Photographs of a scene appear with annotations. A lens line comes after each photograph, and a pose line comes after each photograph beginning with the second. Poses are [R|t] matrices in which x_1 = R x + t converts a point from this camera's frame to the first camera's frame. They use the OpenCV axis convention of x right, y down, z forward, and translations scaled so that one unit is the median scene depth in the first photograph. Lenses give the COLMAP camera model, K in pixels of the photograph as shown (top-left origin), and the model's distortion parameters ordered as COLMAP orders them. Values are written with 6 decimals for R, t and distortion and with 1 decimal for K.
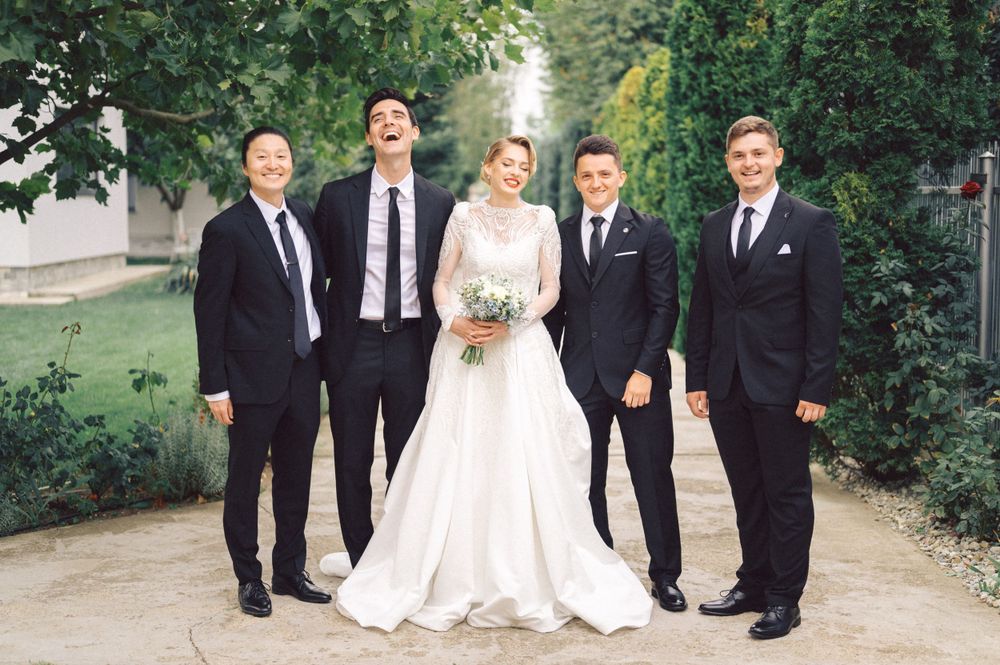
lens RADIAL K [[1417.8, 0, 518.9], [0, 1417.8, 333.0], [0, 0, 1]] dist [0.000690, -0.007462]
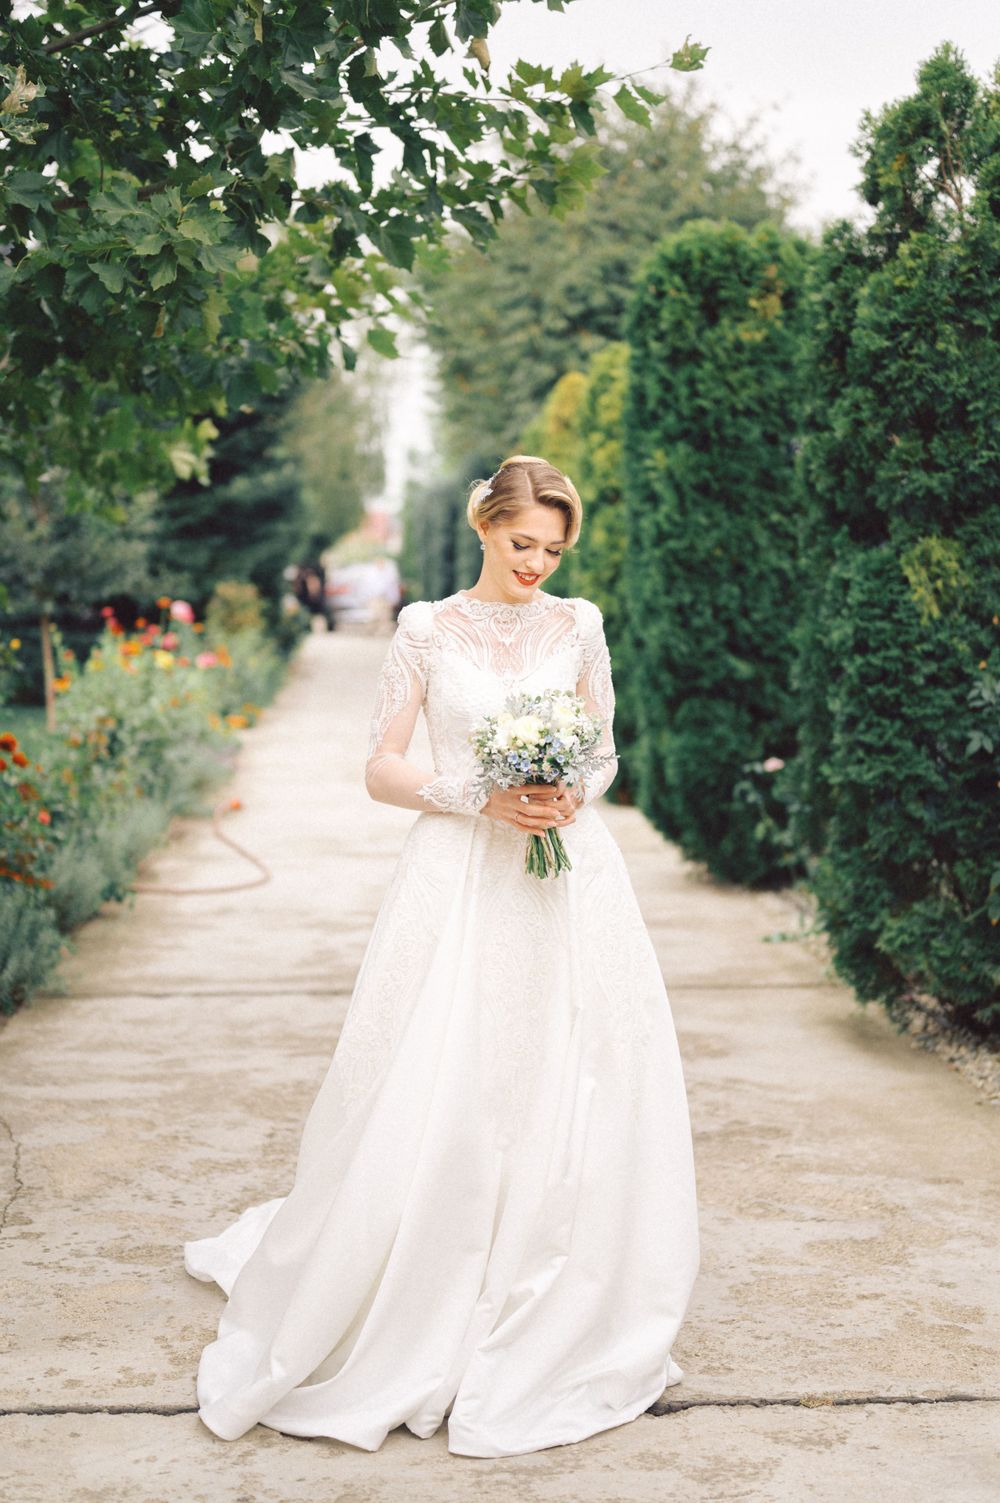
lens RADIAL K [[2095.7, 0, 500.0], [0, 2095.7, 751.5], [0, 0, 1]] dist [-0.005545, 0.005988]
pose [[0.998773, -0.004470, 0.049320, 0.001193], [0.004914, 0.999948, -0.008881, -0.011654], [-0.049278, 0.009113, 0.998744, 0.089851]]
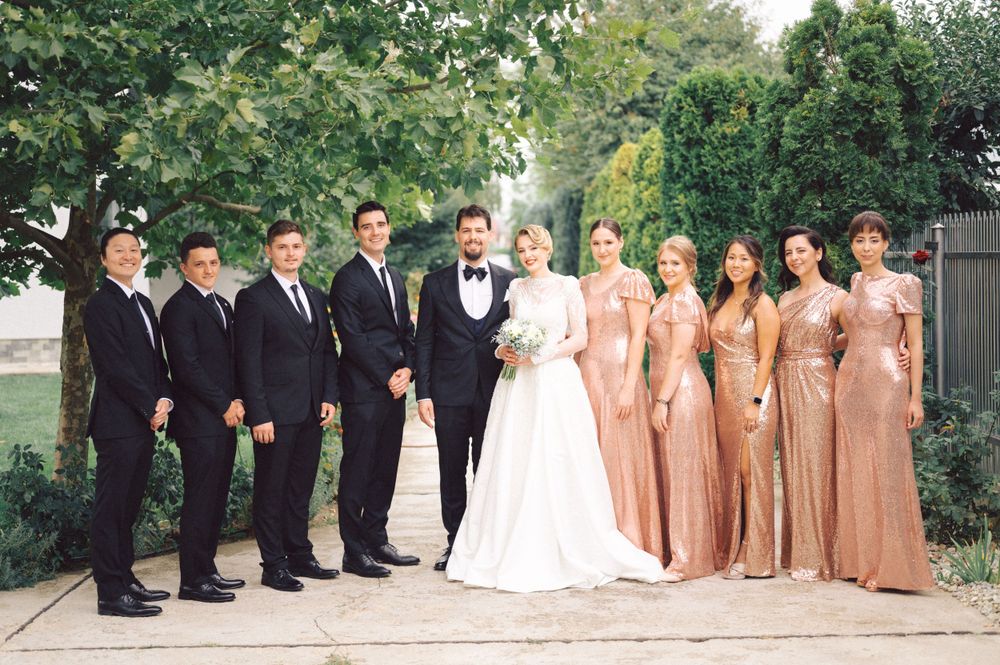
lens RADIAL K [[1394.4, 0, 500.0], [0, 1394.4, 332.5], [0, 0, 1]] dist [-0.005545, 0.005988]
pose [[0.999718, -0.023416, -0.003855, -0.034971], [0.023230, 0.998815, -0.042777, 0.005633], [0.004852, 0.042675, 0.999077, -0.165536]]
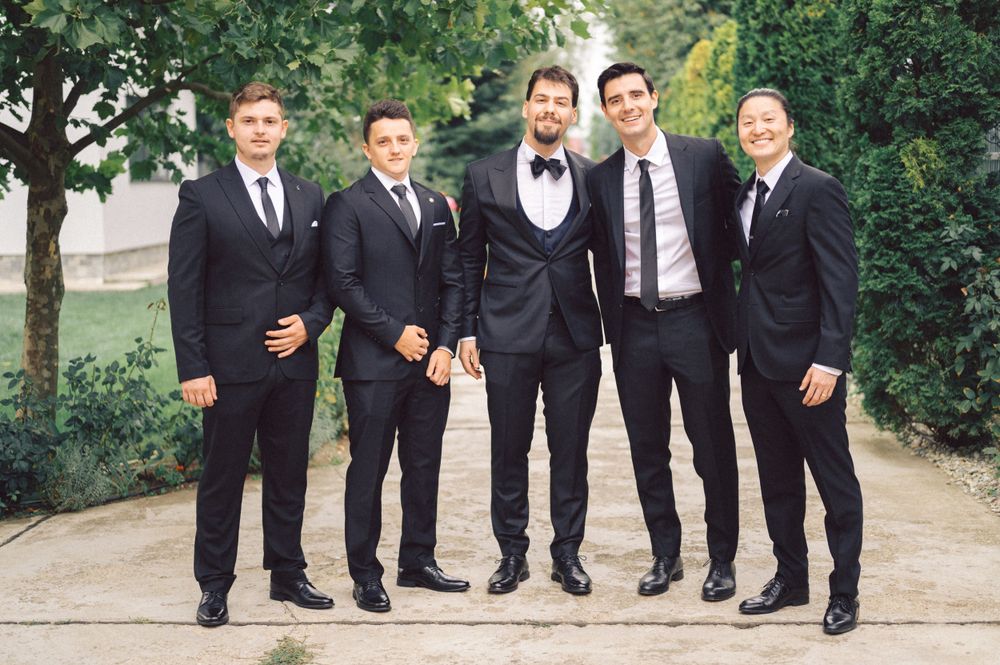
lens RADIAL K [[1432.8, 0, 516.6], [0, 1432.8, 337.5], [0, 0, 1]] dist [0.002291, -0.035451]
pose [[0.998632, -0.014376, -0.050268, -0.000946], [0.015150, 0.999772, 0.015038, 0.007216], [0.050041, -0.015779, 0.998623, -0.025654]]
